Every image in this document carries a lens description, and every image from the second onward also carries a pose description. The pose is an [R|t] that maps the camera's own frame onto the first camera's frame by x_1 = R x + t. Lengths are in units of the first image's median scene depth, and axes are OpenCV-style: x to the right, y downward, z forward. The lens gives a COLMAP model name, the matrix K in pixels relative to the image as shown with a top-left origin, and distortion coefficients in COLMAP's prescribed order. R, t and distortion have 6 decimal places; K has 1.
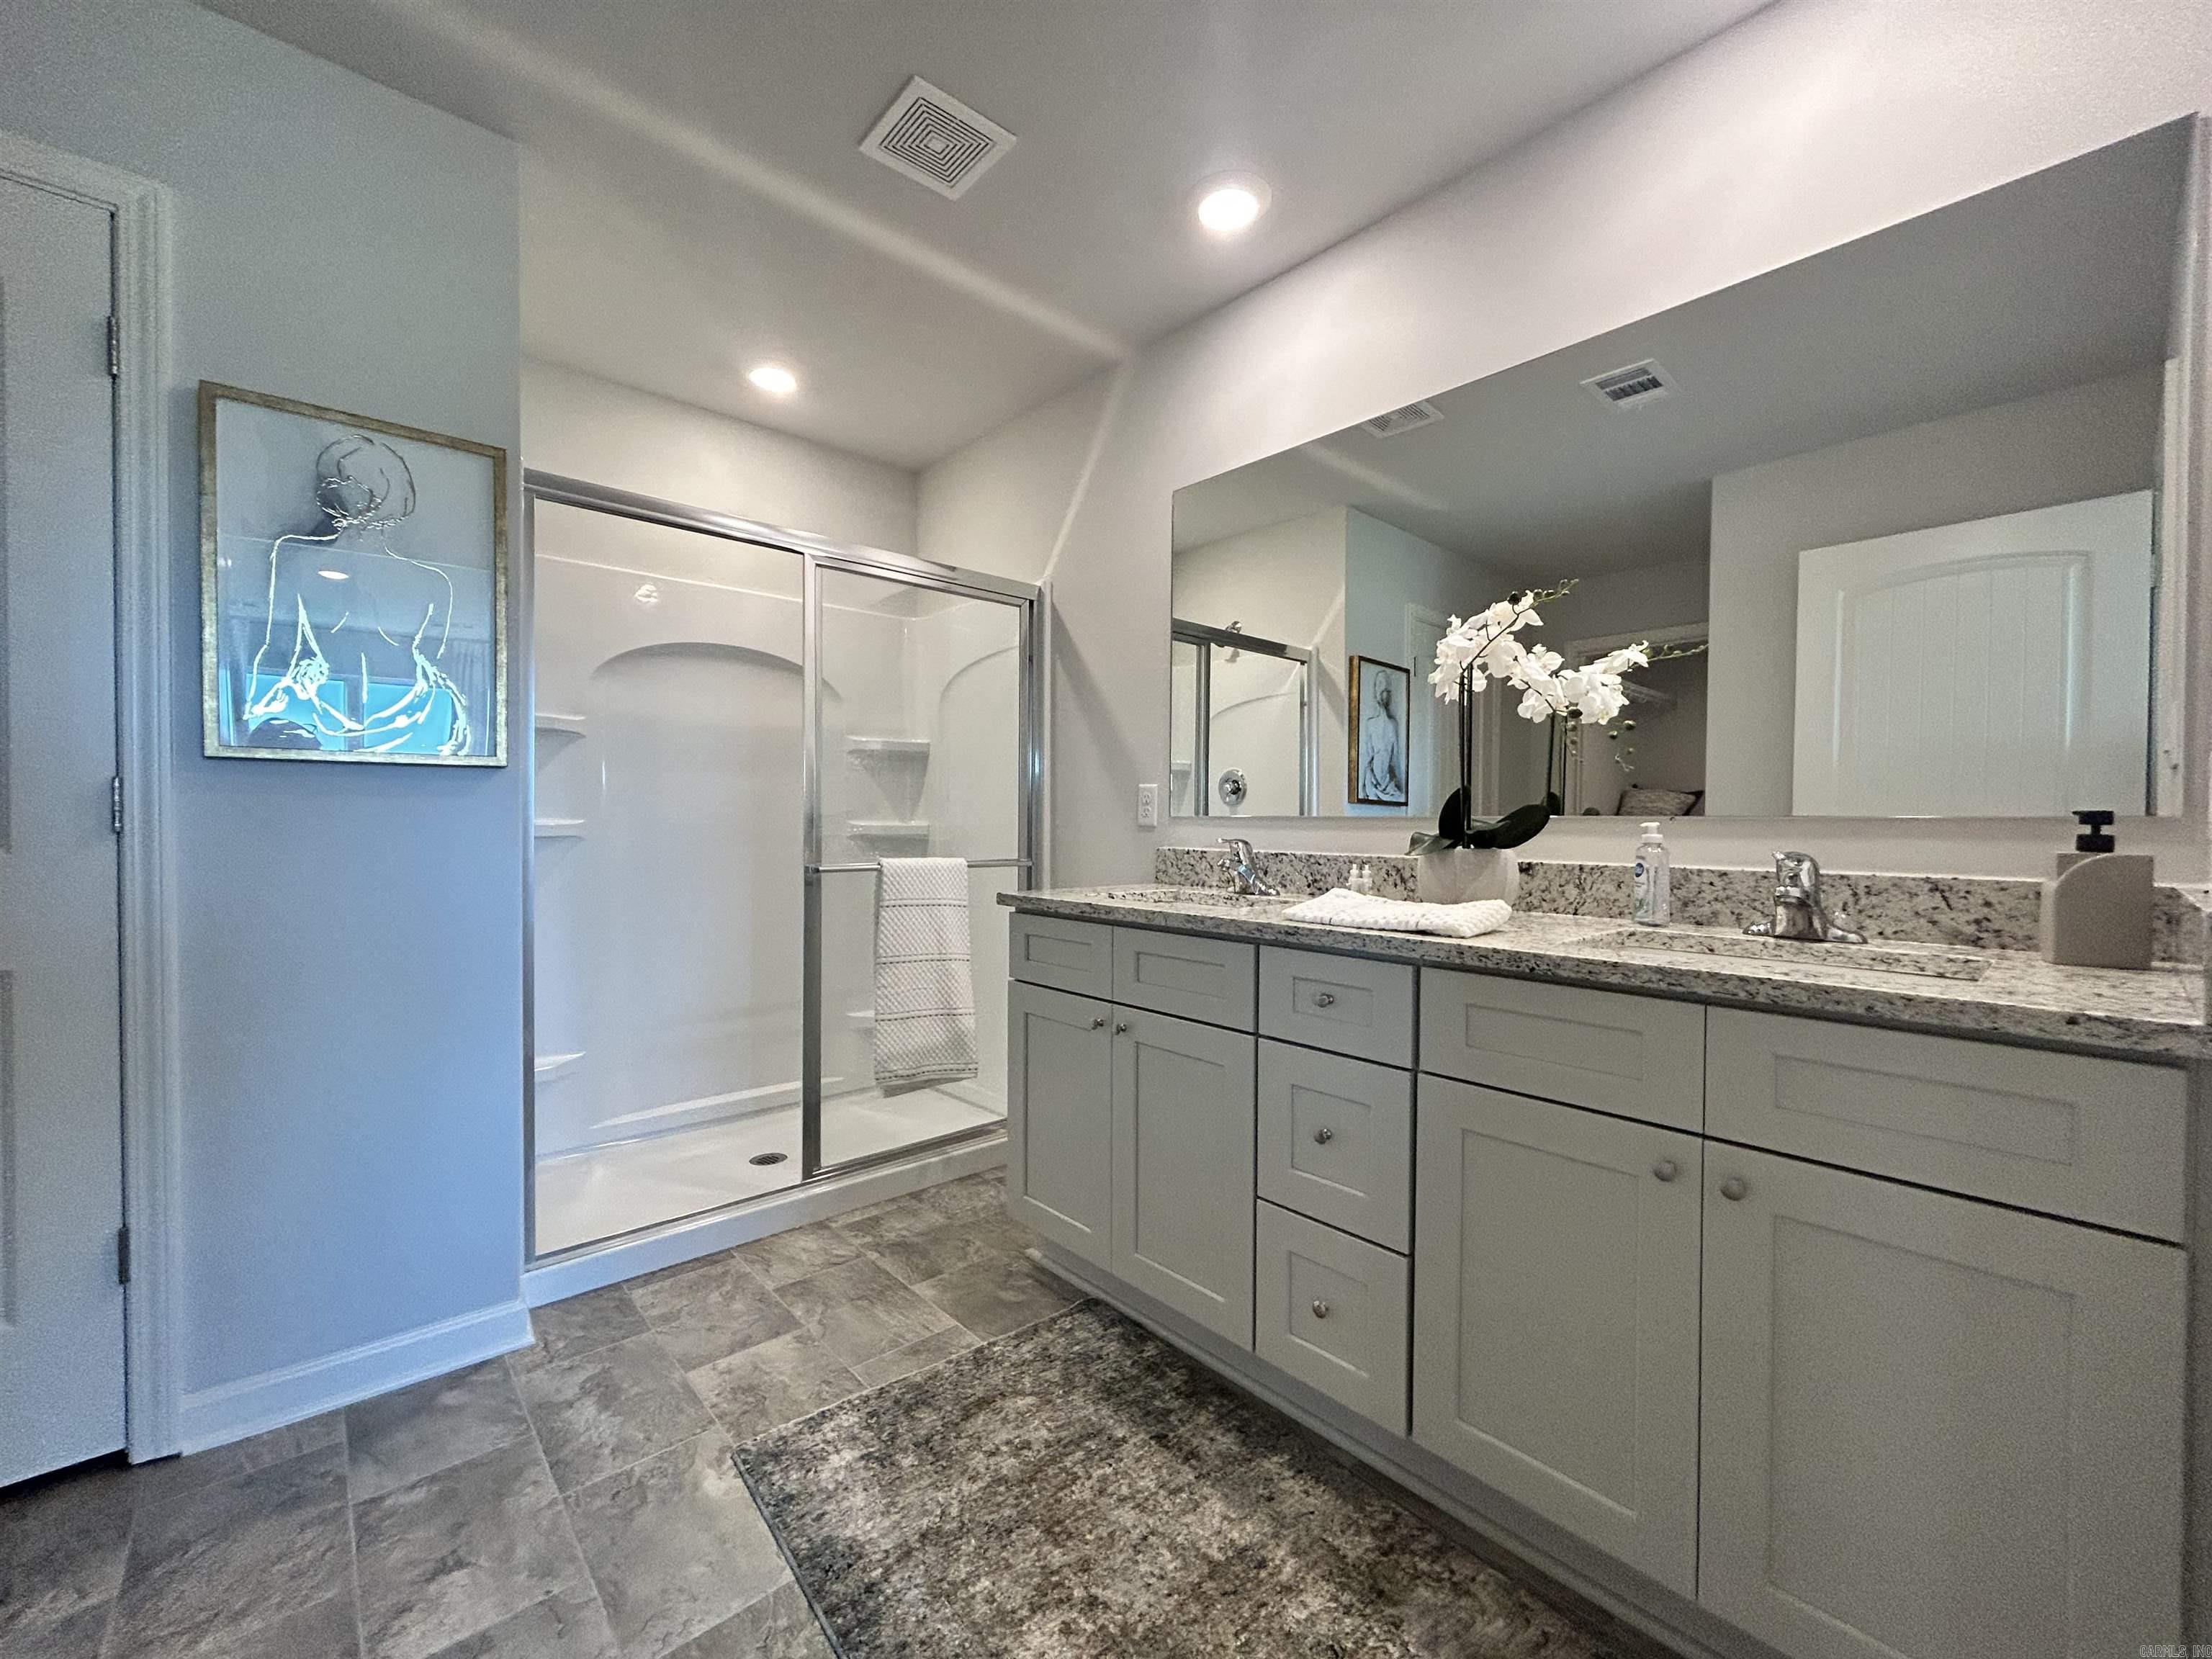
lens RADIAL K [[896.4, 0, 1096.5], [0, 896.4, 826.7], [0, 0, 1]] dist [-0.000851, 0.000644]
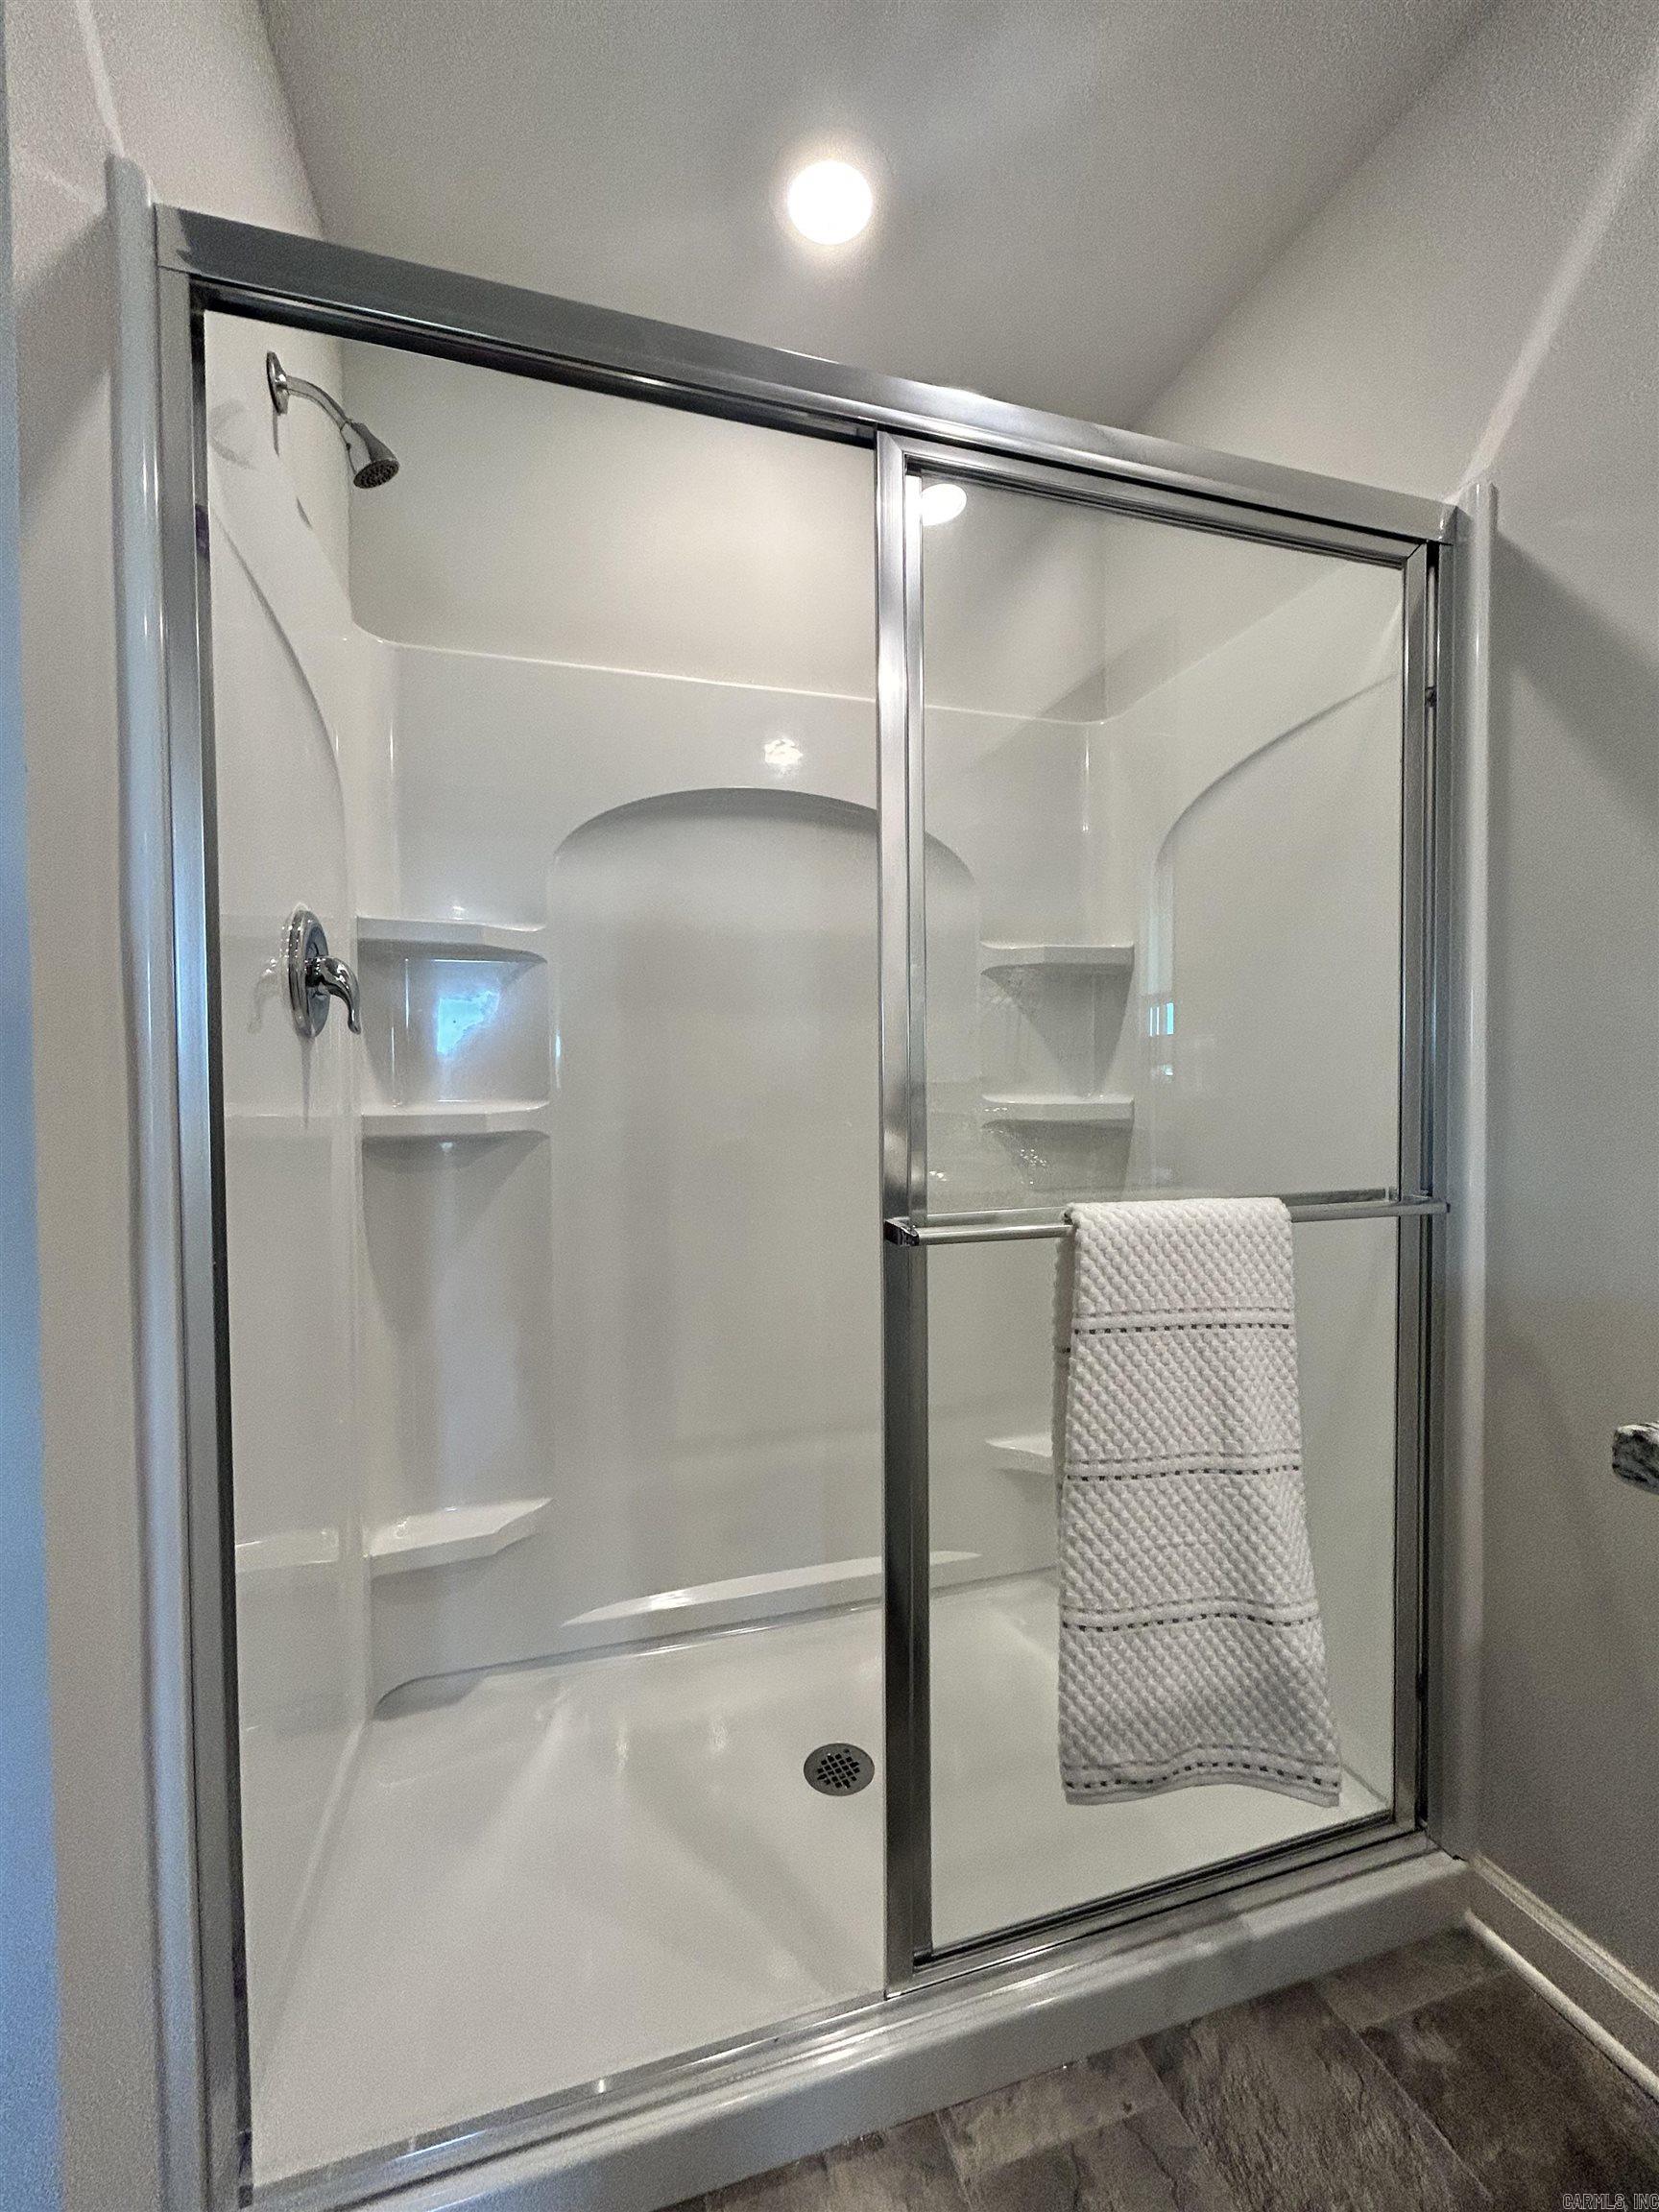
lens RADIAL K [[896.4, 0, 824.2], [0, 896.4, 1098.3], [0, 0, 1]] dist [-0.000851, 0.000644]
pose [[0.903198, -0.005888, -0.429183, -0.153569], [0.010094, 0.999921, 0.007525, -0.012475], [0.429105, -0.011128, 0.903186, 0.545488]]
